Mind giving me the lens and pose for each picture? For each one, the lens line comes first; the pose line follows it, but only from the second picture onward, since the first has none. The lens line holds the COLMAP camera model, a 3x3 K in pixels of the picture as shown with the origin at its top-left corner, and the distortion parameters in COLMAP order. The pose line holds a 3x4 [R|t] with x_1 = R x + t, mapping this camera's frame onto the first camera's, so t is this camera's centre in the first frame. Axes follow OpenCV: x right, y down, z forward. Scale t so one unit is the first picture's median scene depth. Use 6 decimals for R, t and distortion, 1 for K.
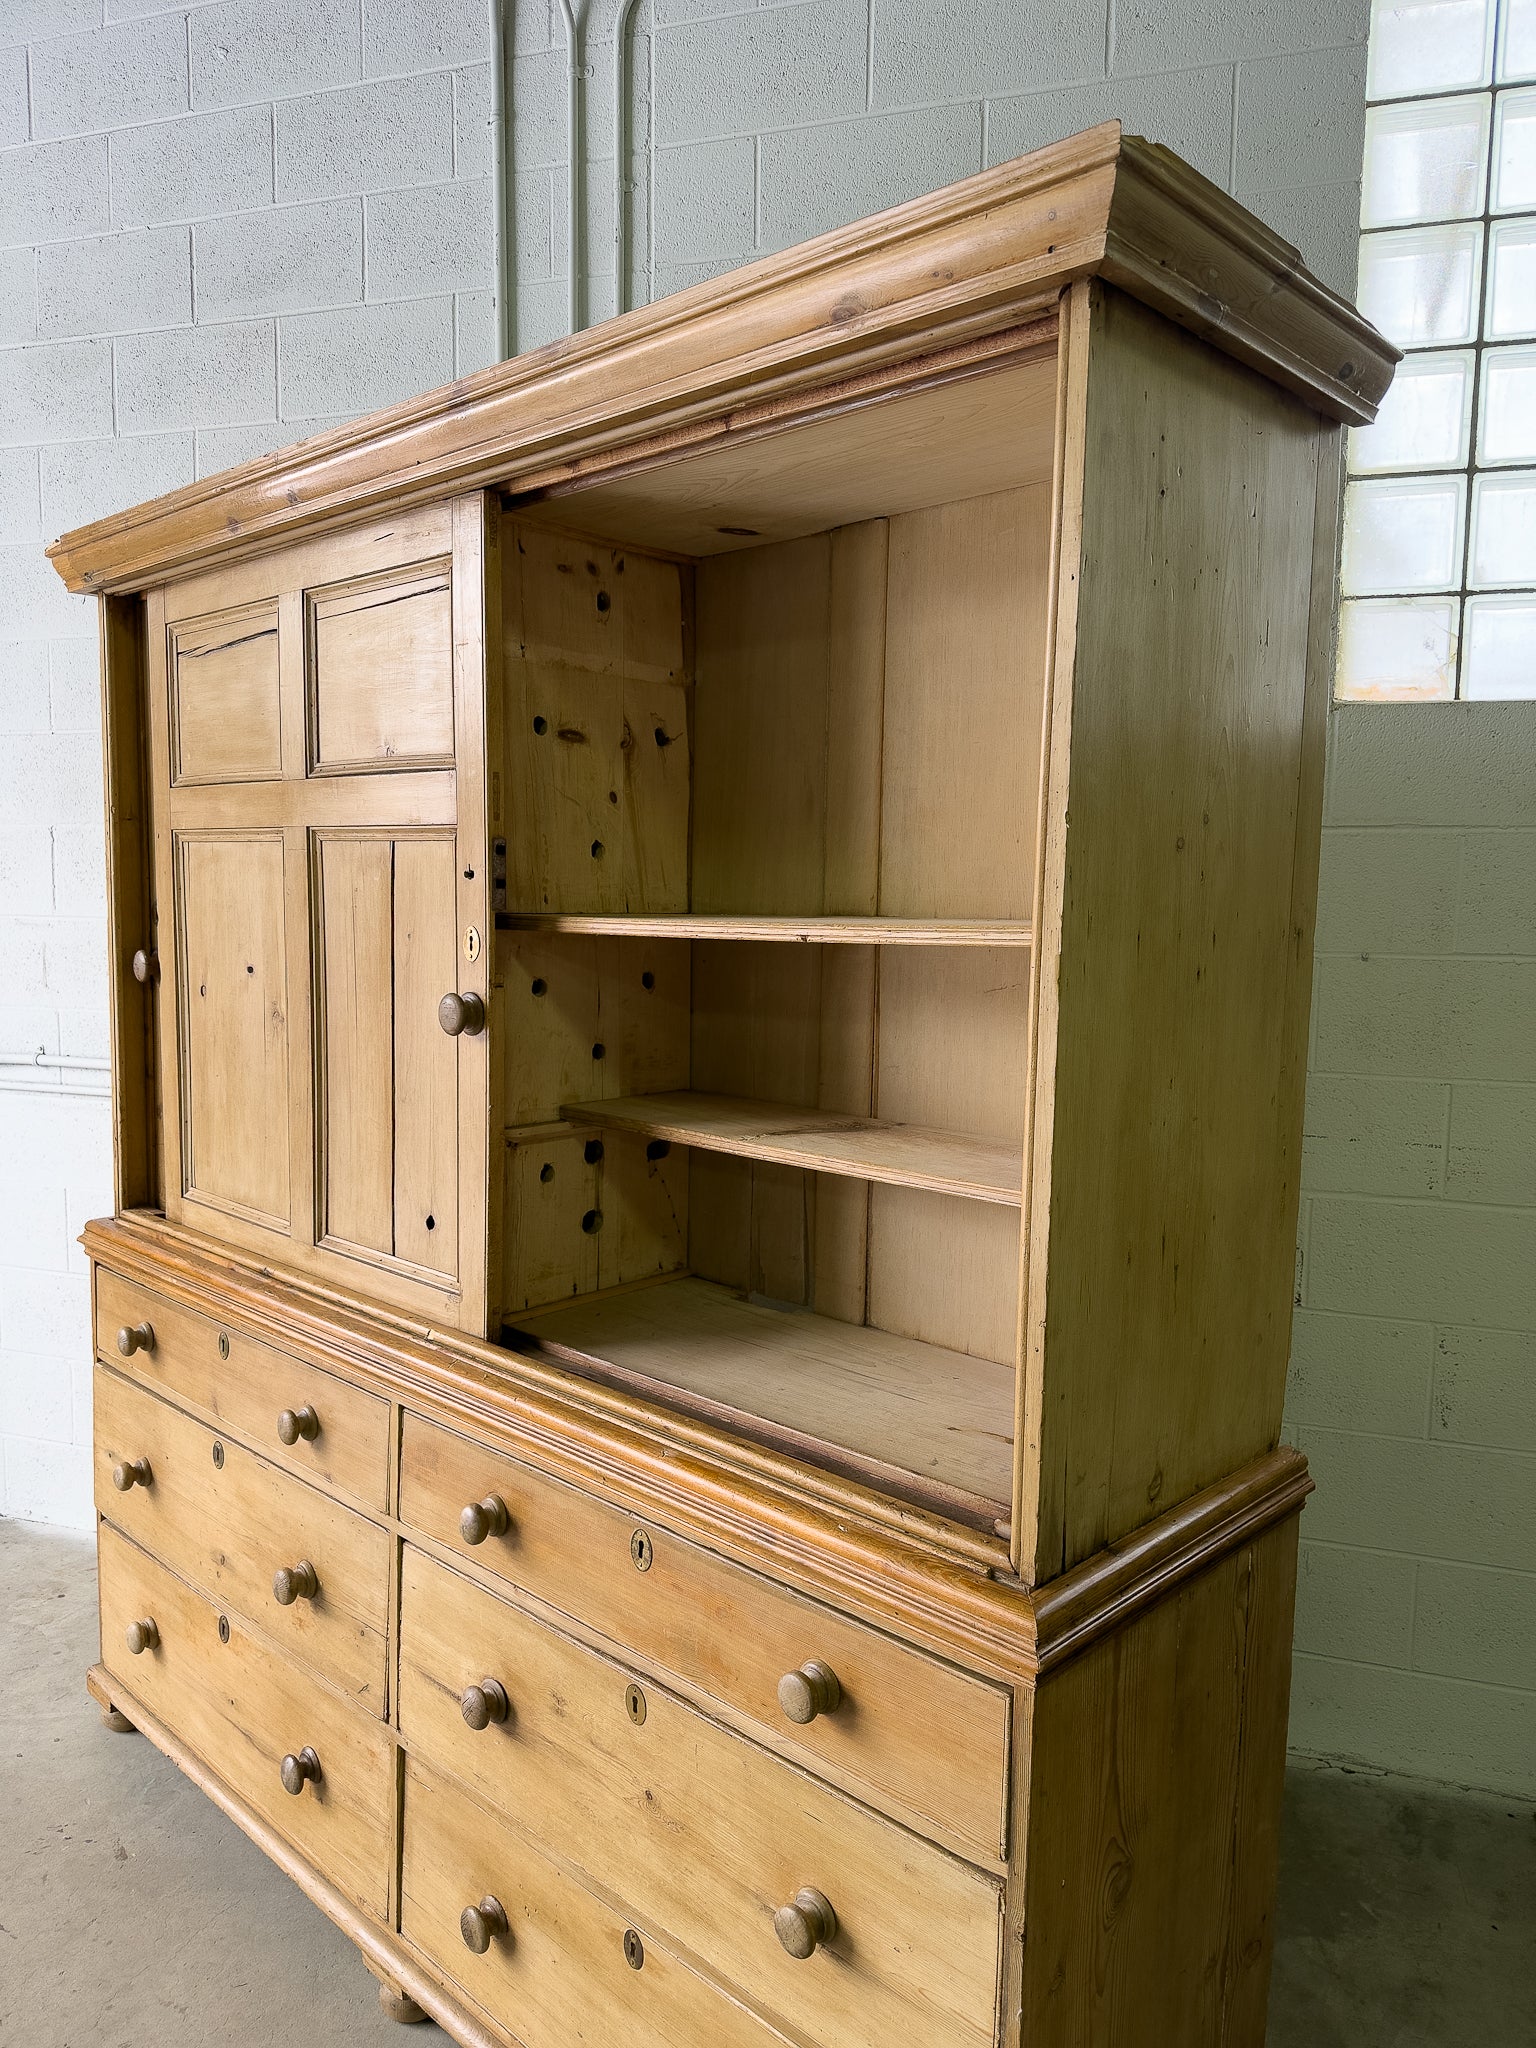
lens RADIAL K [[1460.1, 0, 770.8], [0, 1460.1, 1020.0], [0, 0, 1]] dist [0.032046, -0.042825]
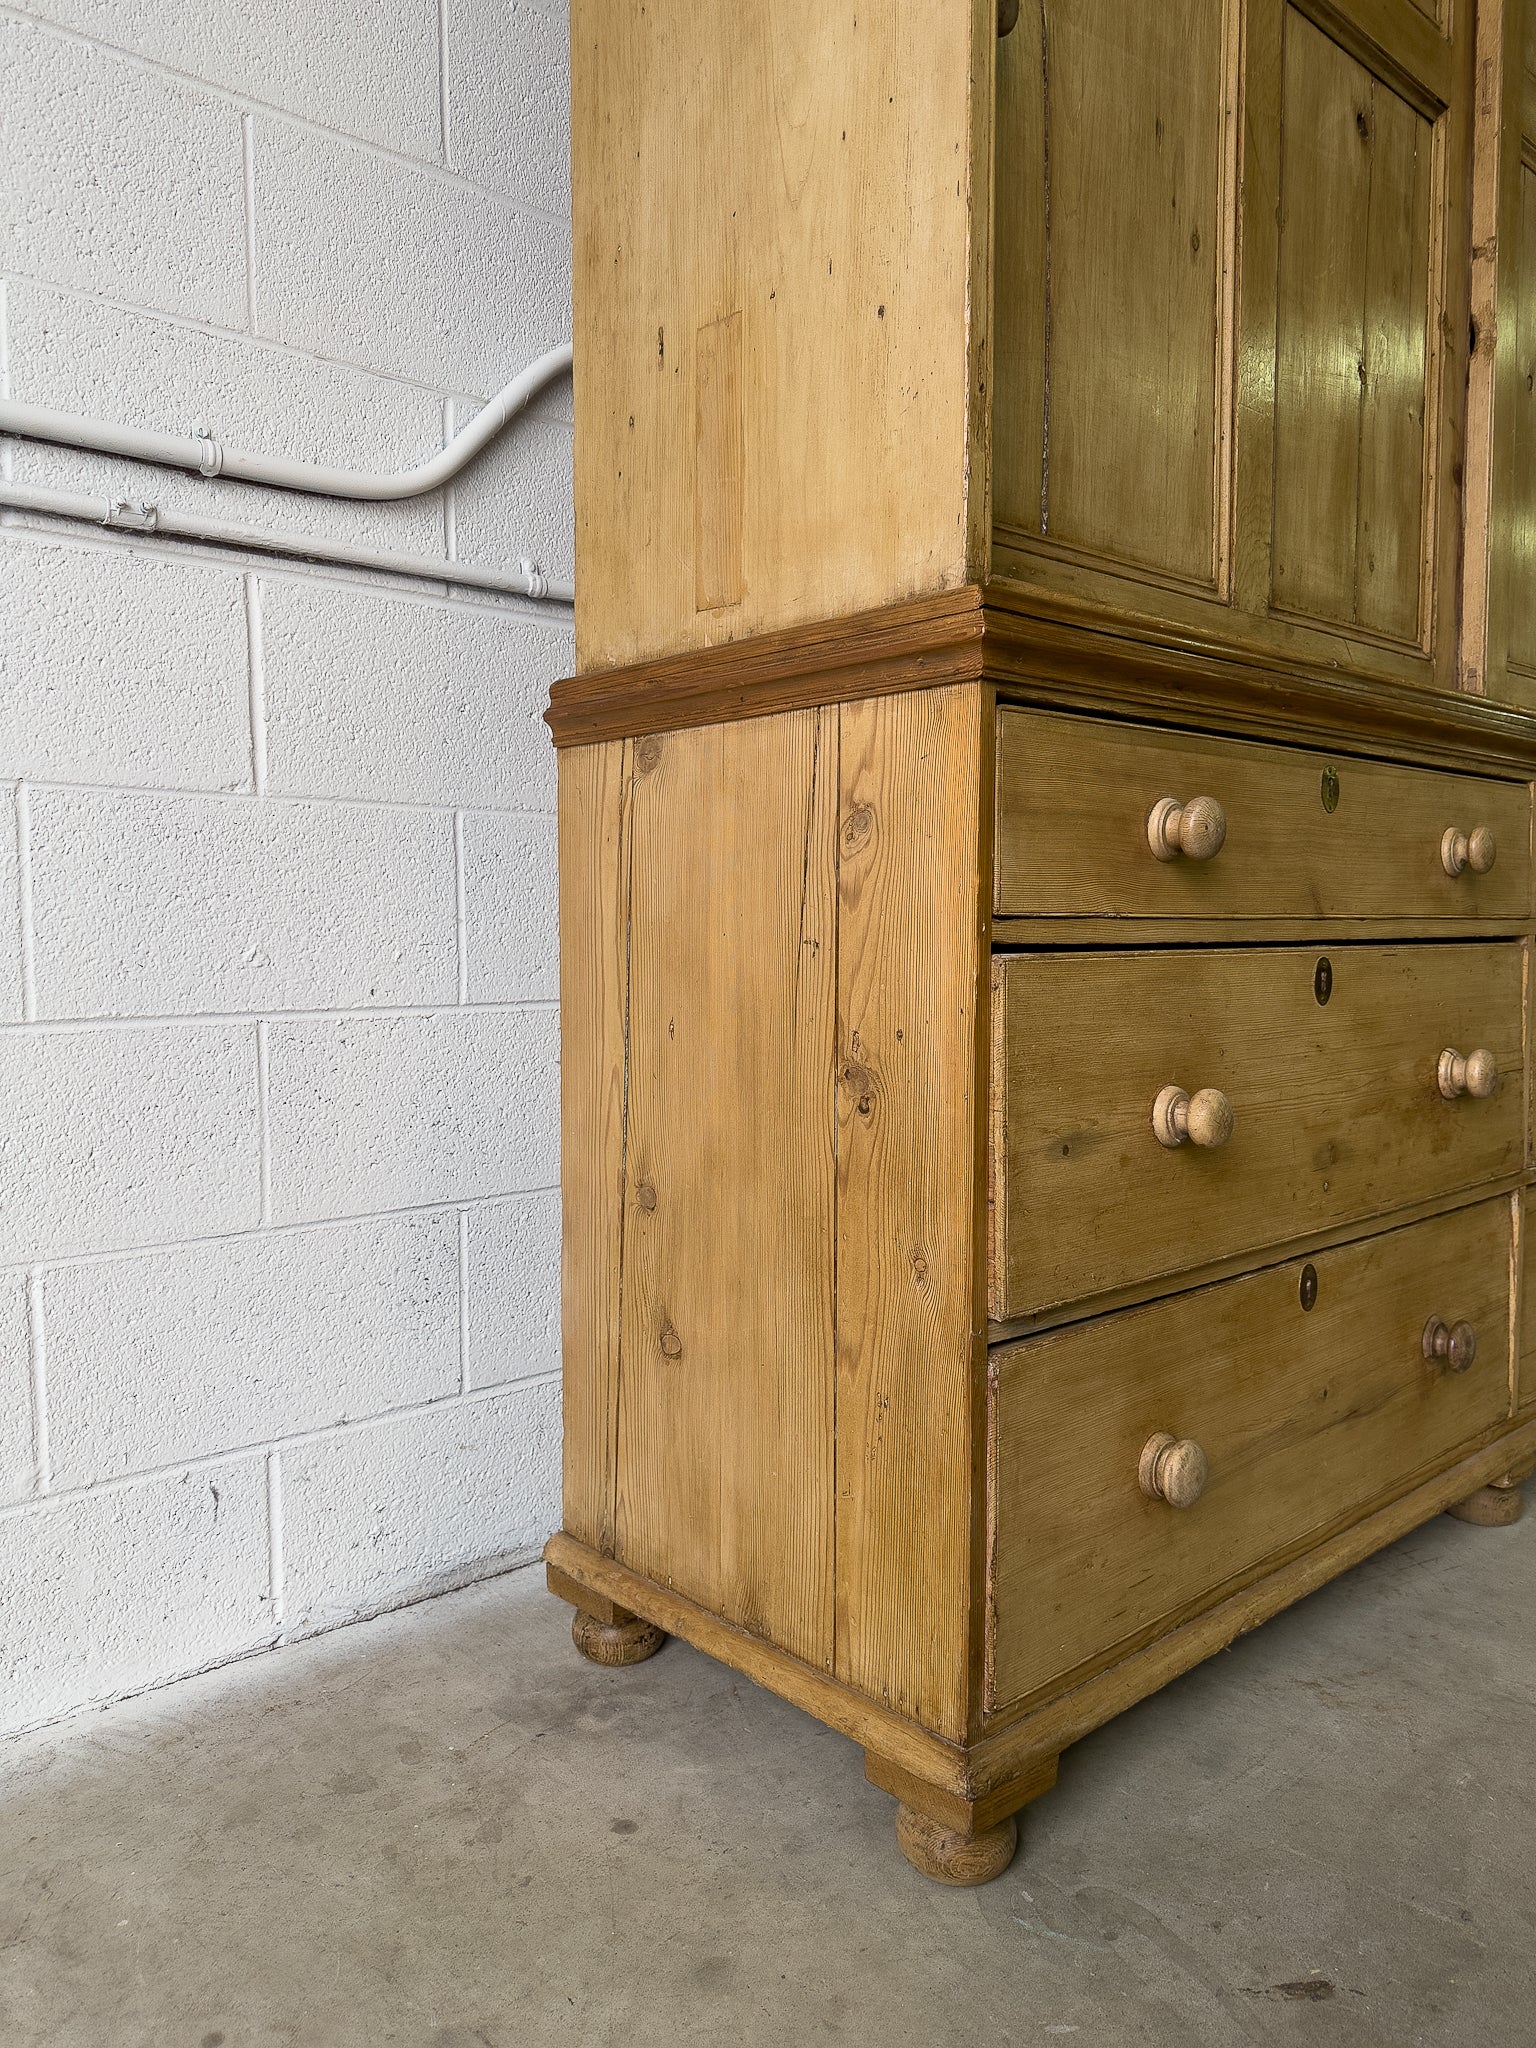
lens RADIAL K [[1433.6, 0, 766.0], [0, 1433.6, 1018.3], [0, 0, 1]] dist [0.069860, -0.077221]
pose [[0.064018, -0.081344, 0.994628, -1.313401], [0.093200, 0.992804, 0.075196, 0.332410], [-0.993587, 0.087885, 0.071138, 1.596342]]
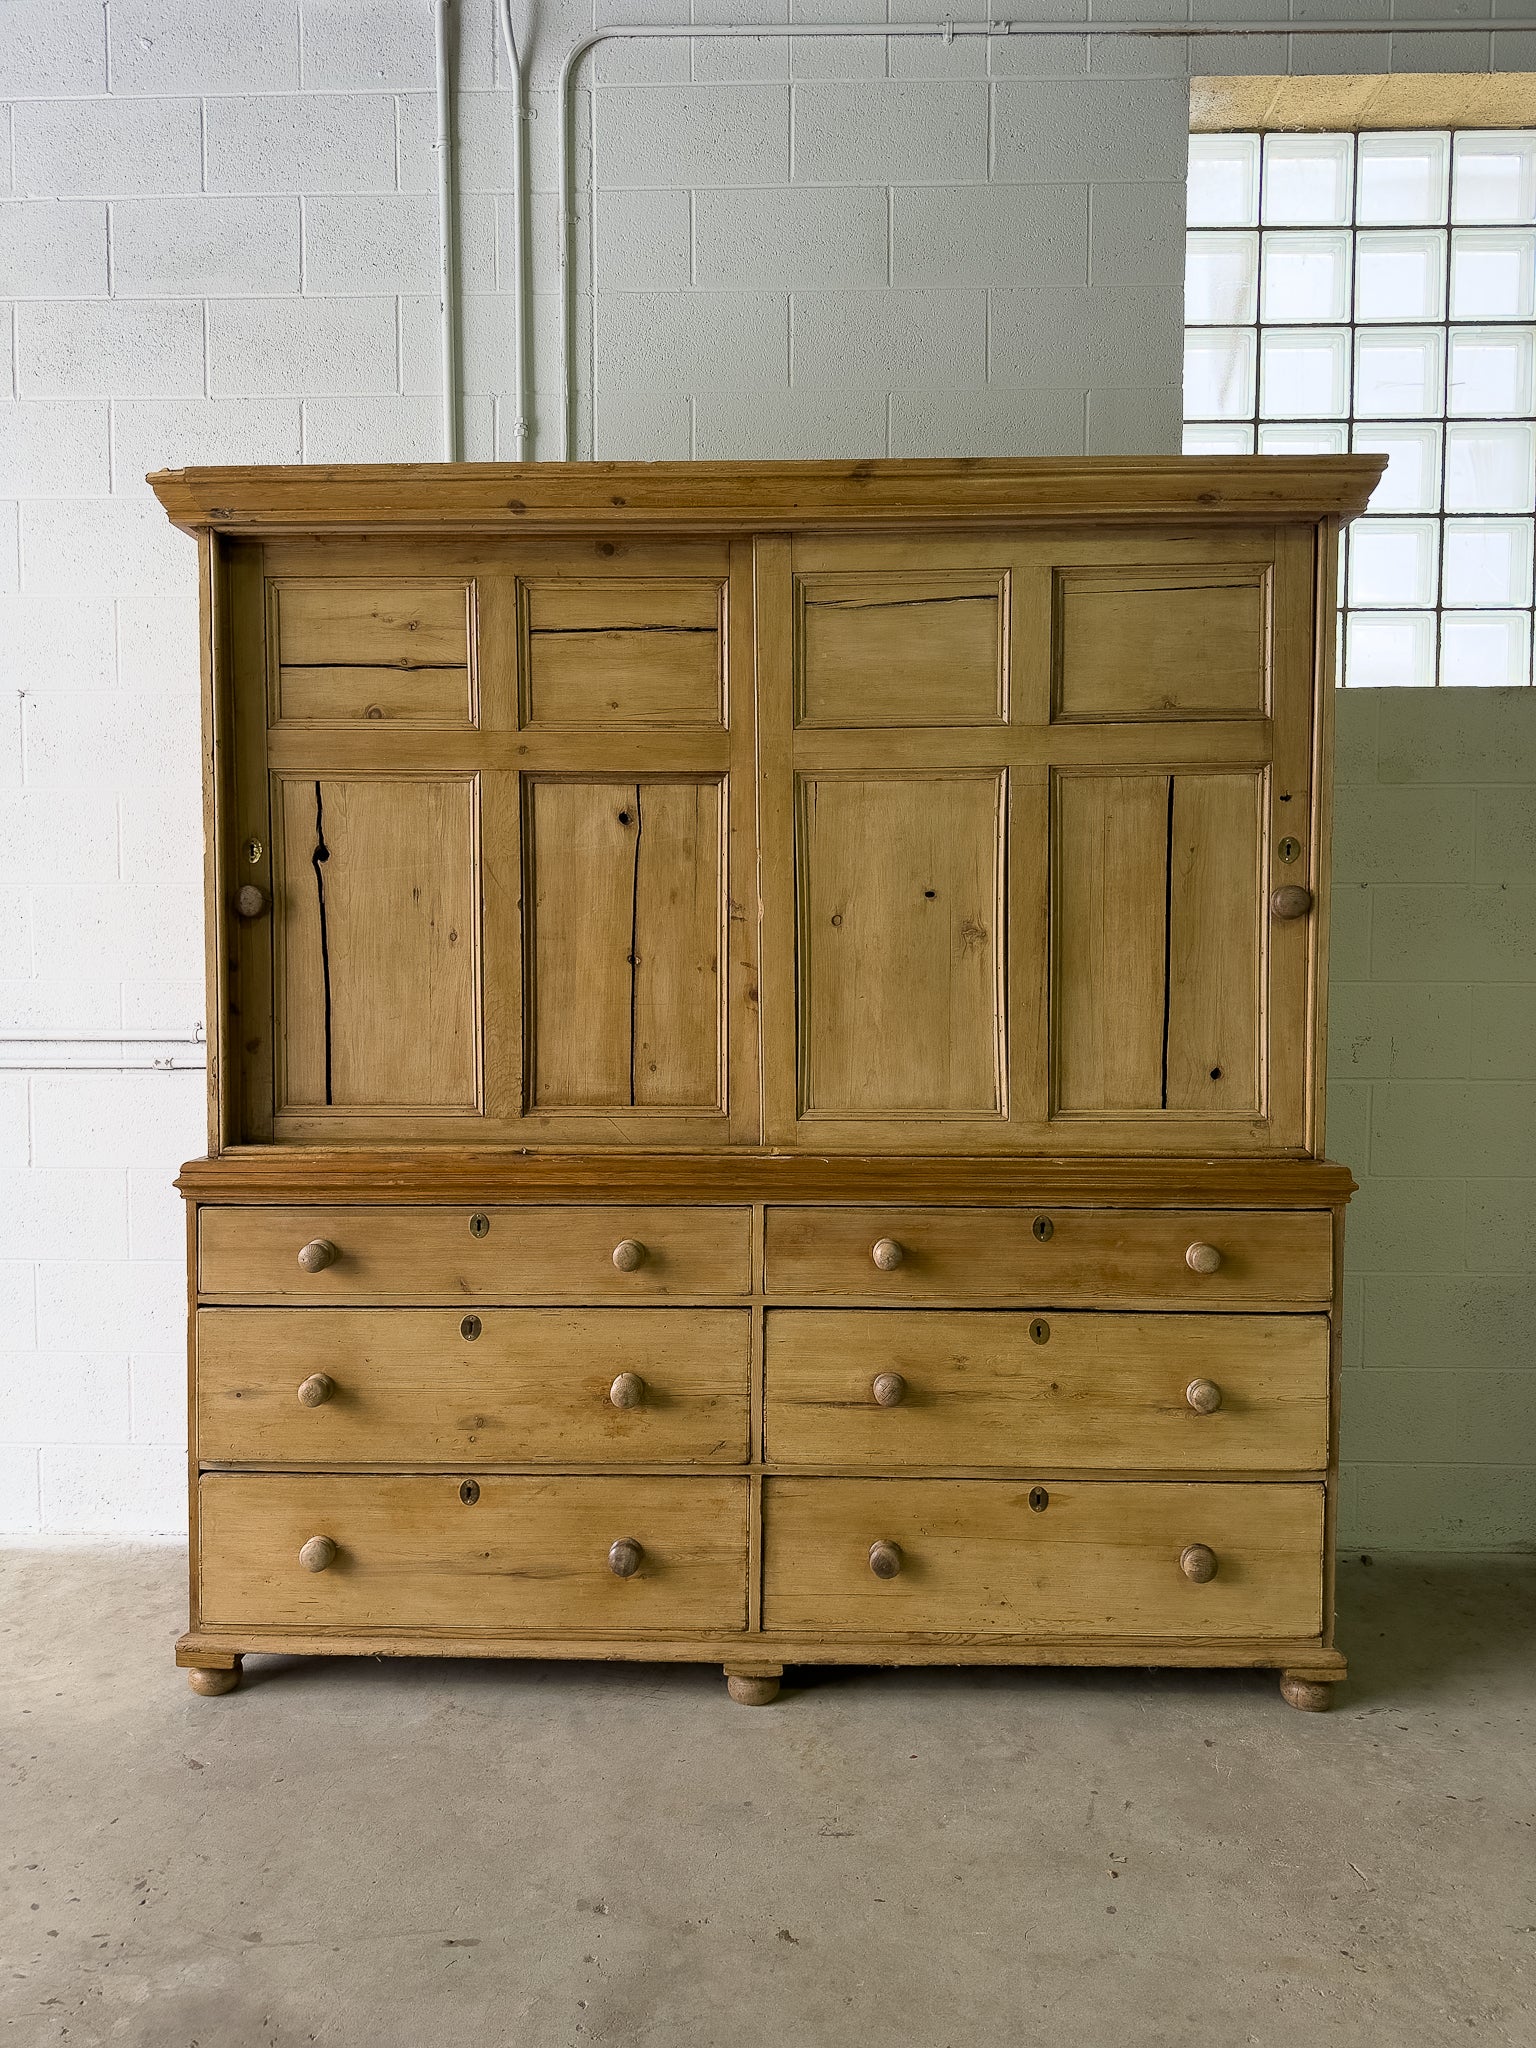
lens RADIAL K [[1433.6, 0, 775.5], [0, 1433.6, 1018.7], [0, 0, 1]] dist [0.069860, -0.077221]
pose [[0.741050, -0.042777, 0.670086, -1.250460], [0.073250, 0.997163, -0.017351, 0.132960], [-0.667442, 0.061942, 0.742081, 0.027378]]
